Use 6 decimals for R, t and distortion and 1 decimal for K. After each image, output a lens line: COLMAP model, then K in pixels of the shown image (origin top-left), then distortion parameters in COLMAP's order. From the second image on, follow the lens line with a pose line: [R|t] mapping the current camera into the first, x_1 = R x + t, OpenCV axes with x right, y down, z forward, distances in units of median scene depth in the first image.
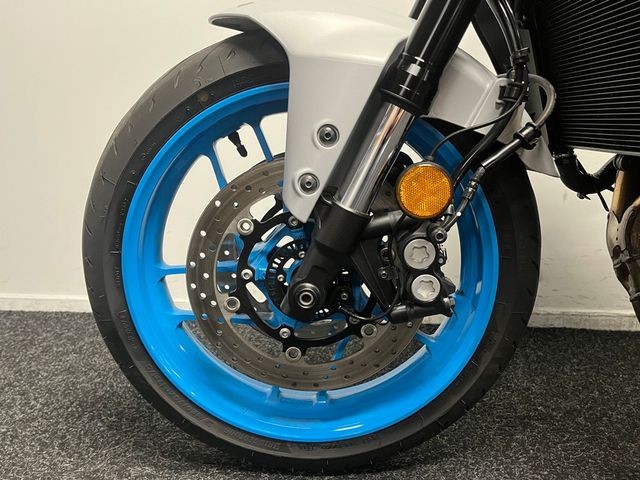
lens RADIAL K [[503.3, 0, 320.0], [0, 503.3, 240.0], [0, 0, 1]] dist [0.057743, -0.076972]
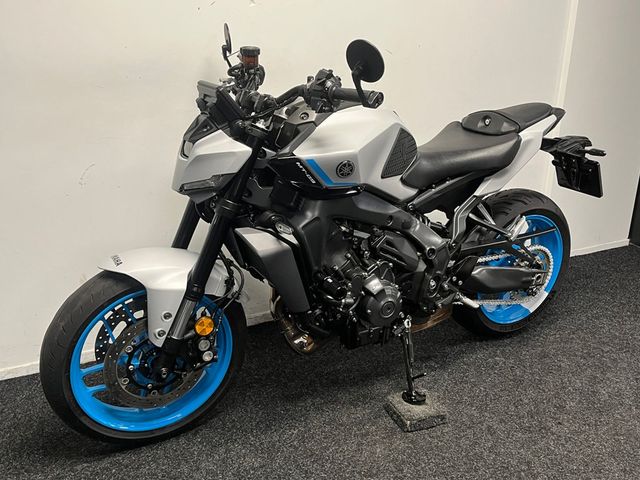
lens RADIAL K [[588.5, 0, 320.0], [0, 588.5, 240.0], [0, 0, 1]] dist [0.006414, 0.007045]
pose [[0.857889, -0.173143, 0.483784, -0.617318], [0.104113, 0.980561, 0.166313, -0.879208], [-0.503176, -0.092310, 0.859240, -1.722341]]
